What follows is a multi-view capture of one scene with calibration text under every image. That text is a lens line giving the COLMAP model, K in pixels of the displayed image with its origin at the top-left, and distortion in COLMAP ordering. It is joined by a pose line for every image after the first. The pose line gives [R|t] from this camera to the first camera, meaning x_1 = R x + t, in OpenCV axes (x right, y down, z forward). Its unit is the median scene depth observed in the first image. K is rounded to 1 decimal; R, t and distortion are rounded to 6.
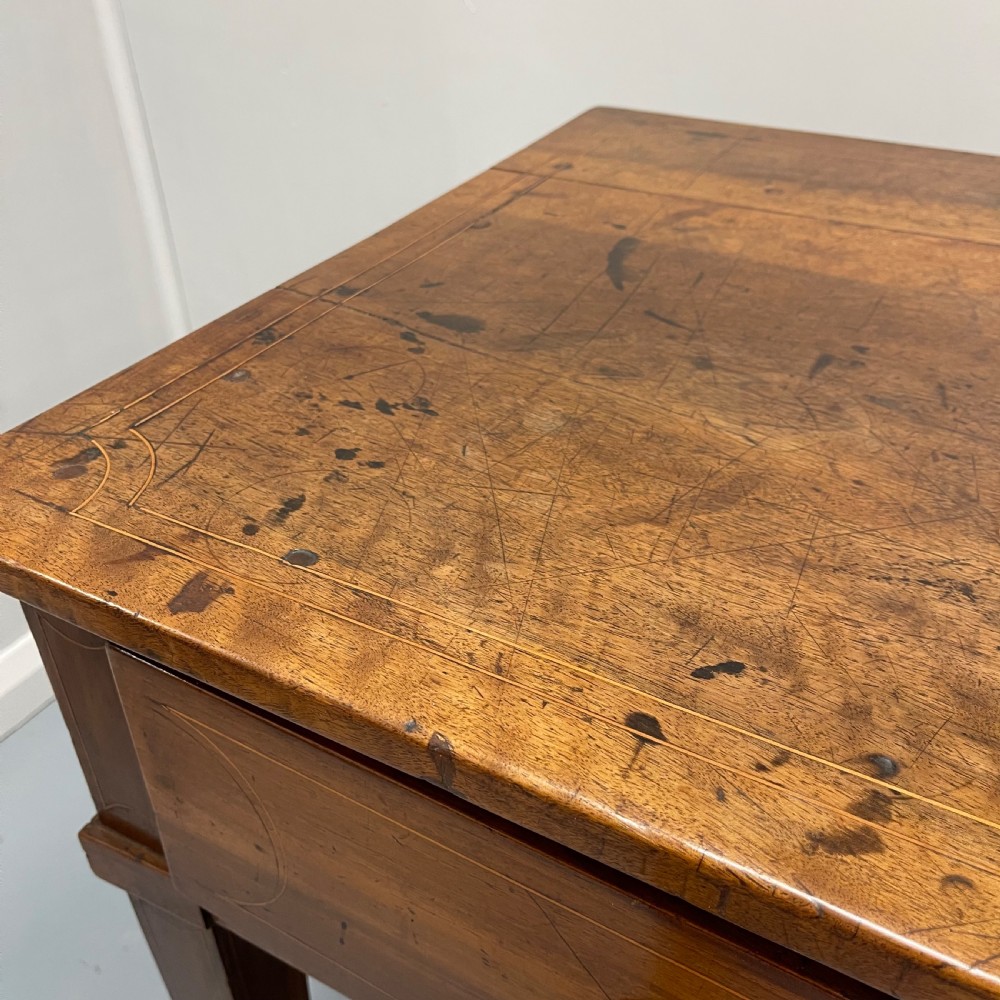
lens RADIAL K [[1046.4, 0, 485.8], [0, 1046.4, 500.0], [0, 0, 1]] dist [0.027672, -0.021249]
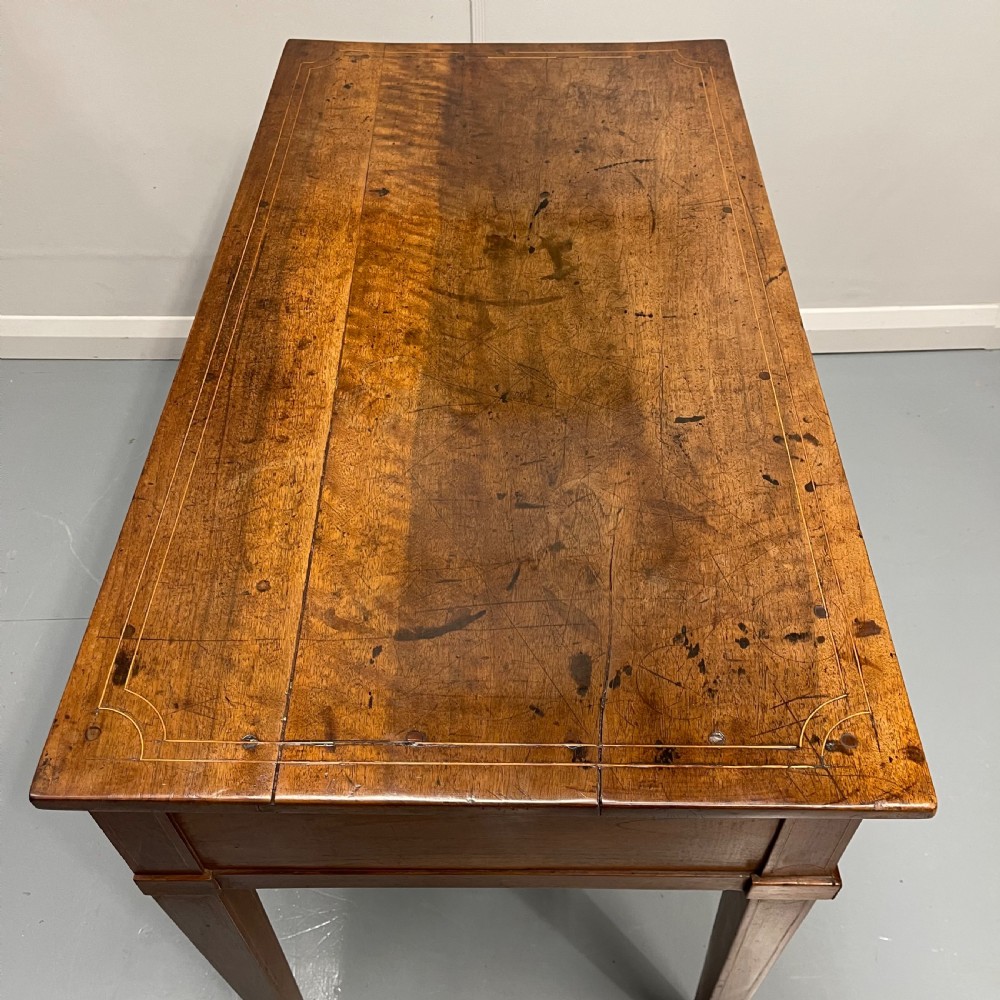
lens RADIAL K [[993.1, 0, 501.5], [0, 993.1, 517.7], [0, 0, 1]] dist [0.089028, -0.199241]
pose [[-0.481008, -0.651552, 0.586610, -0.808868], [0.520607, 0.326086, 0.789073, -1.722001], [-0.705407, 0.684944, 0.182353, 0.766768]]
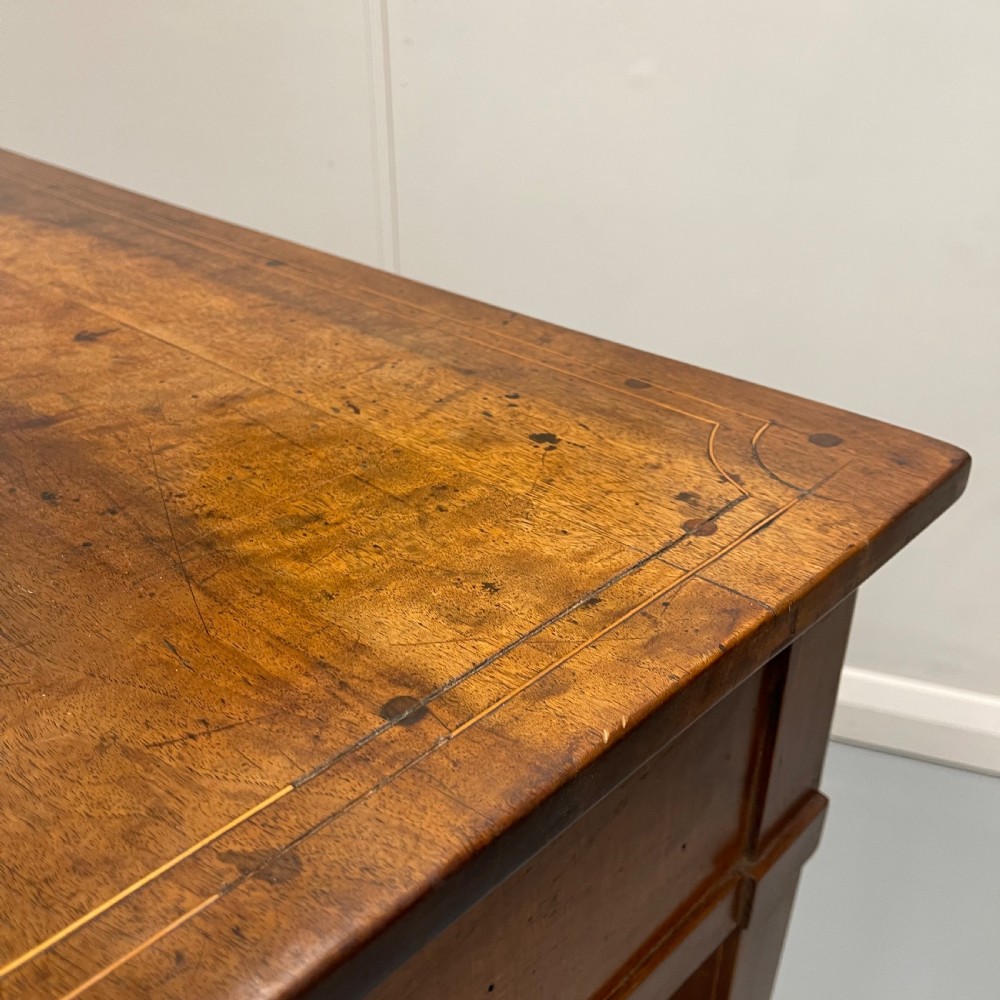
lens RADIAL K [[1020.9, 0, 499.1], [0, 1020.9, 515.9], [0, 0, 1]] dist [0.041829, -0.051922]
pose [[0.967852, 0.139670, -0.209178, 2.264680], [-0.154732, 0.986289, -0.057380, 0.168696], [0.198296, 0.087902, 0.976193, -0.177374]]
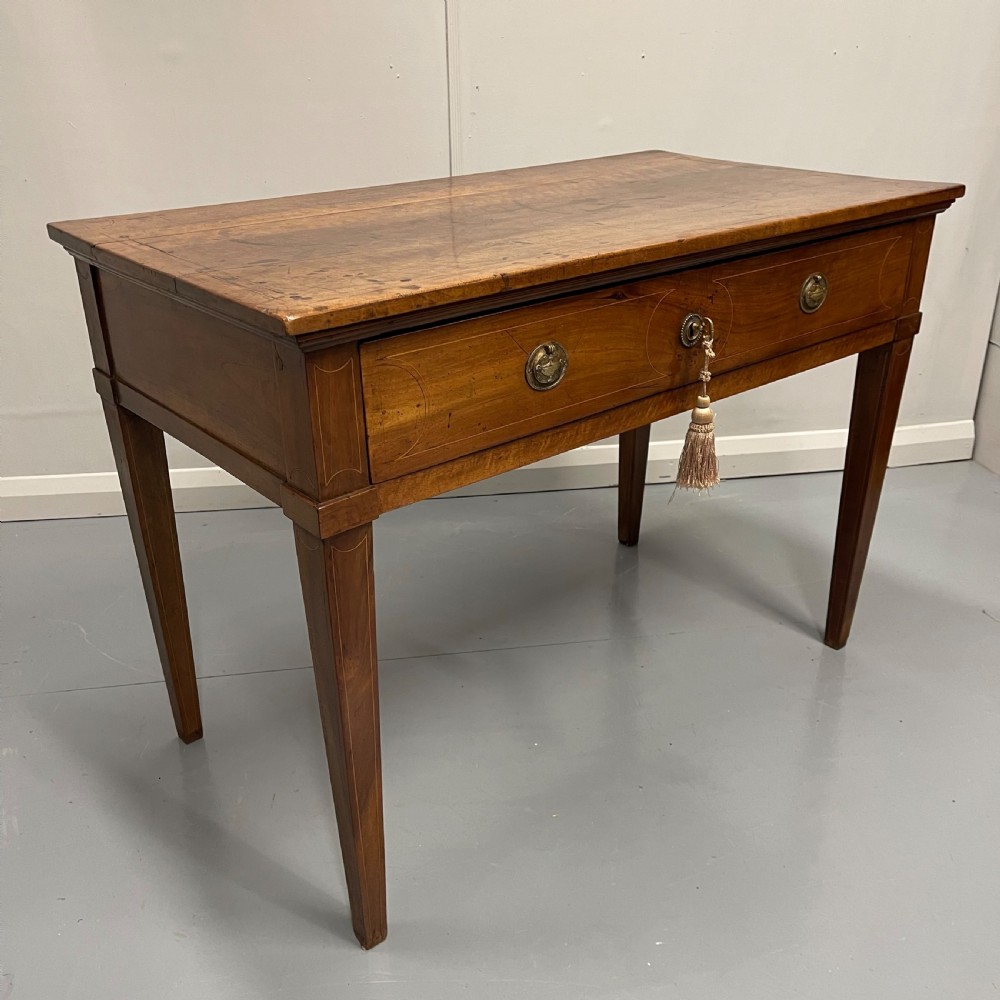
lens RADIAL K [[993.1, 0, 501.5], [0, 993.1, 517.7], [0, 0, 1]] dist [0.089028, -0.199241]
pose [[0.351128, -0.400479, 0.846360, -2.168087], [0.535804, 0.827228, 0.169138, 0.219895], [-0.767869, 0.394094, 0.505041, -0.275611]]
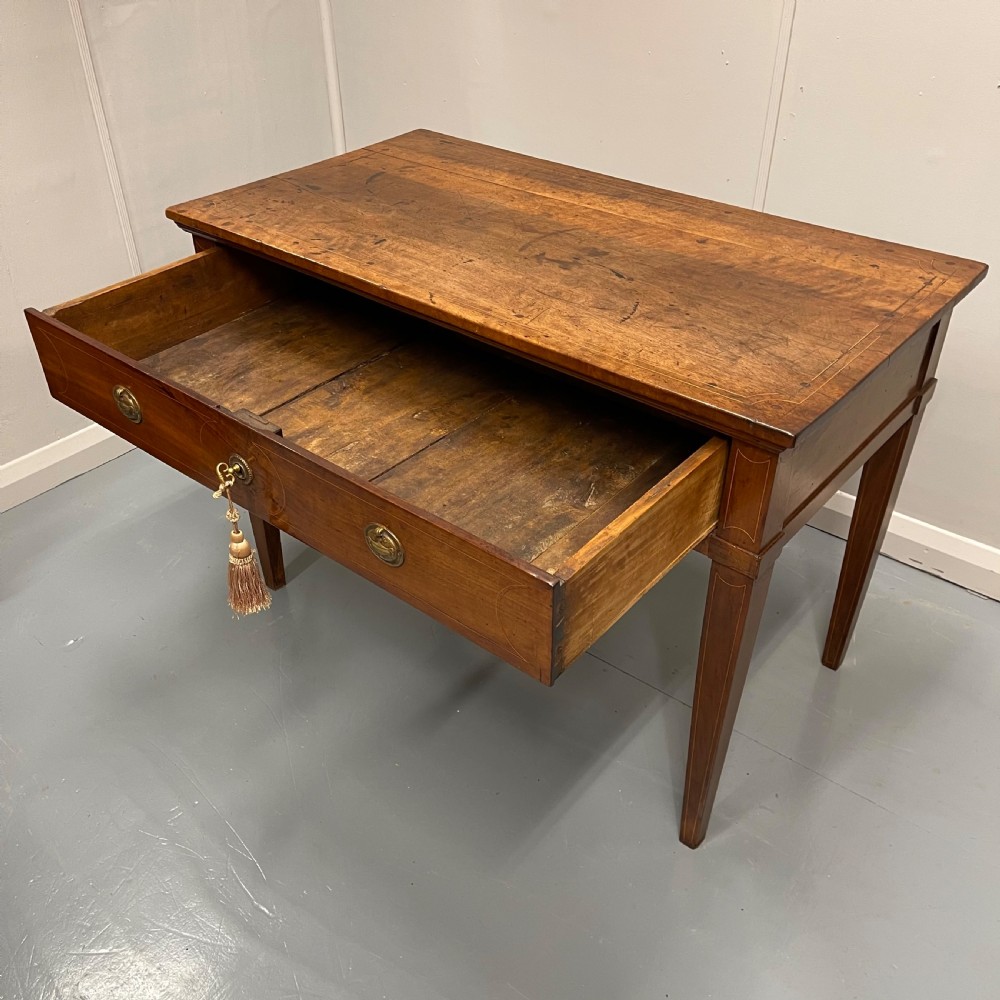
lens RADIAL K [[1020.9, 0, 499.1], [0, 1020.9, 515.9], [0, 0, 1]] dist [0.041829, -0.051922]
pose [[0.986469, 0.111430, -0.120262, 1.352024], [-0.108551, 0.993630, 0.030252, 0.914227], [0.122867, -0.016788, 0.992281, -2.881861]]
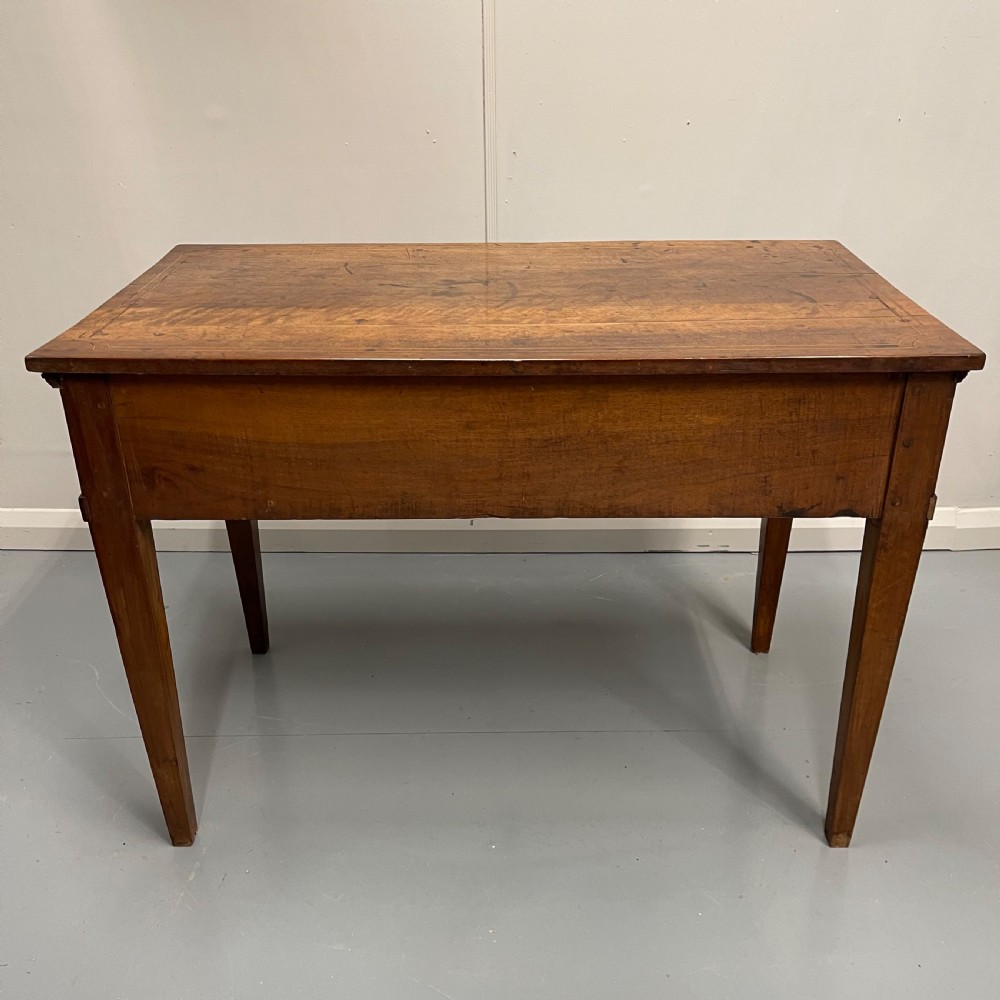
lens RADIAL K [[1020.9, 0, 499.1], [0, 1020.9, 515.9], [0, 0, 1]] dist [0.041829, -0.051922]
pose [[-0.872667, 0.245778, -0.421953, 2.632034], [-0.258274, 0.501032, 0.825991, -2.463831], [0.414423, 0.829795, -0.373757, 2.751703]]
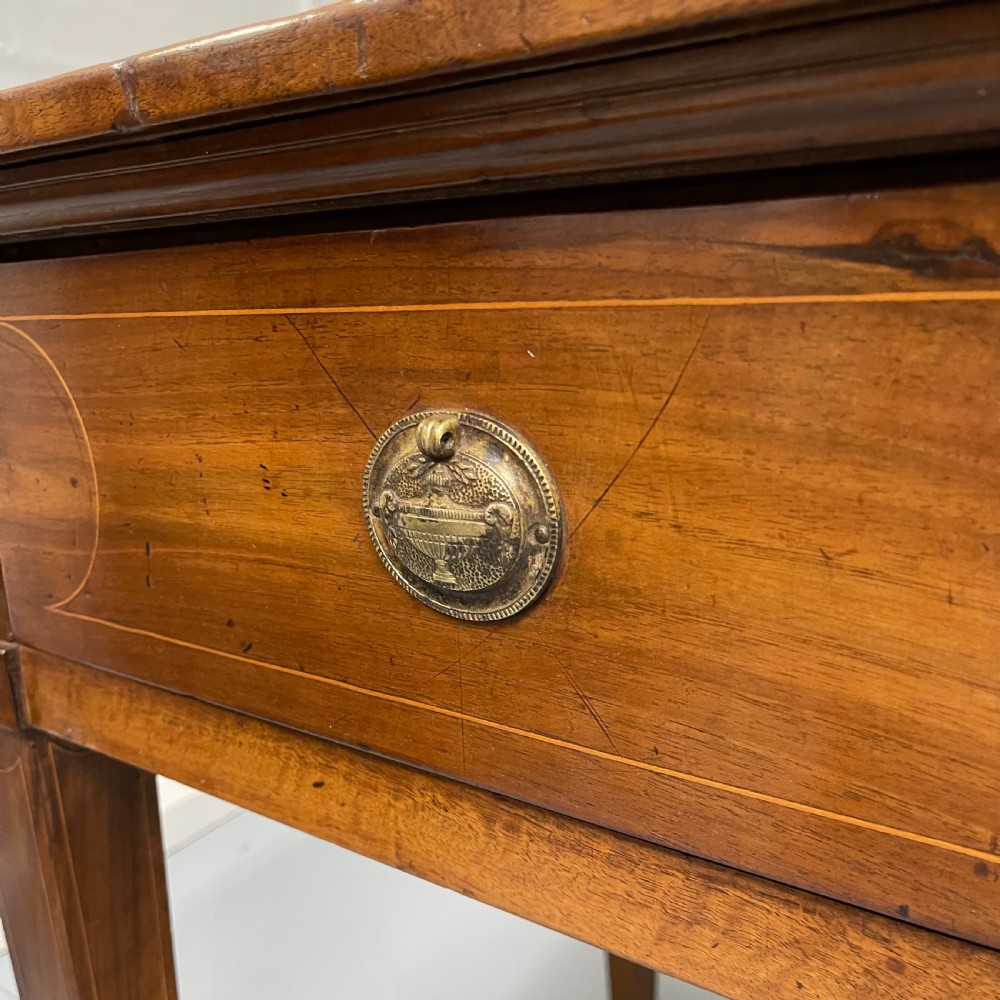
lens RADIAL K [[1020.9, 0, 499.1], [0, 1020.9, 515.9], [0, 0, 1]] dist [0.041829, -0.051922]
pose [[0.994249, -0.007723, -0.106816, 0.245013], [-0.031029, 0.933843, -0.356334, 0.598717], [0.102501, 0.357599, 0.928233, 0.211625]]
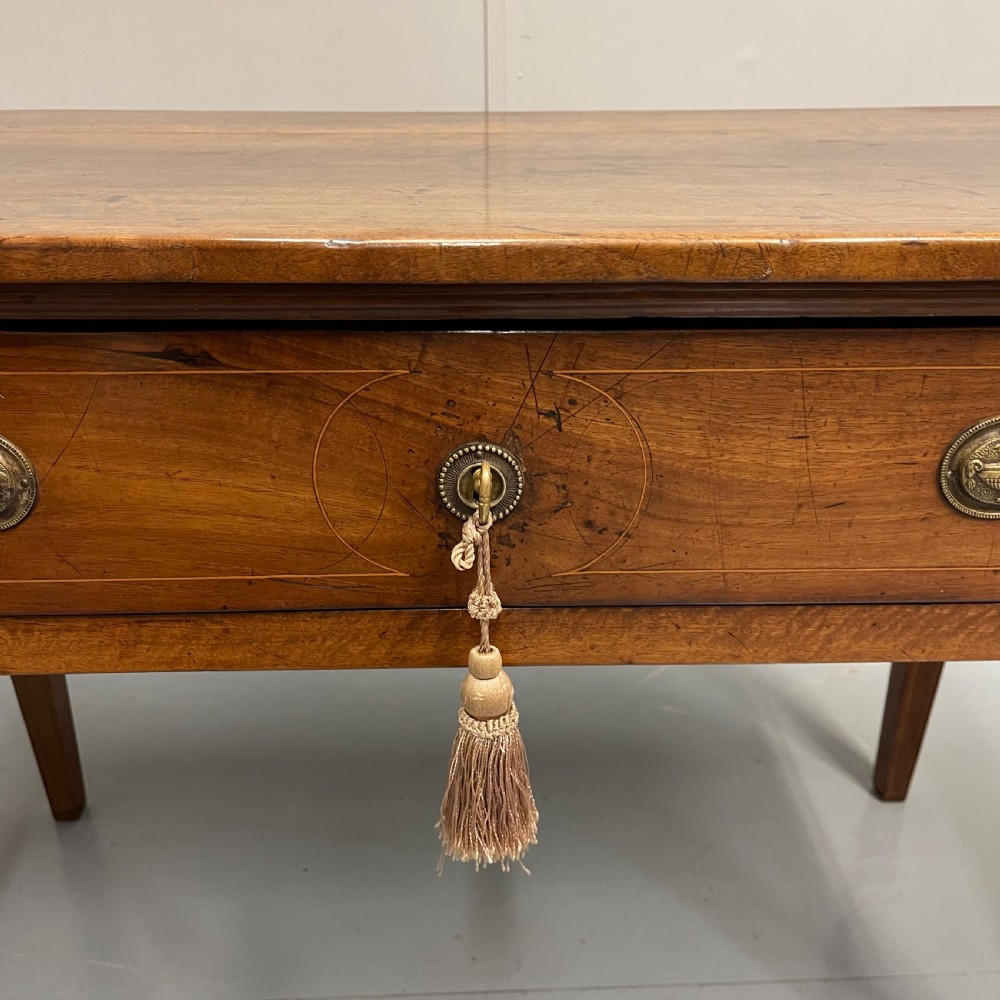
lens RADIAL K [[1020.9, 0, 499.1], [0, 1020.9, 515.9], [0, 0, 1]] dist [0.041829, -0.051922]
pose [[0.852682, -0.215284, 0.476011, 0.109634], [0.285422, 0.955115, -0.079311, 0.677605], [-0.437571, 0.203491, 0.875856, -0.455948]]
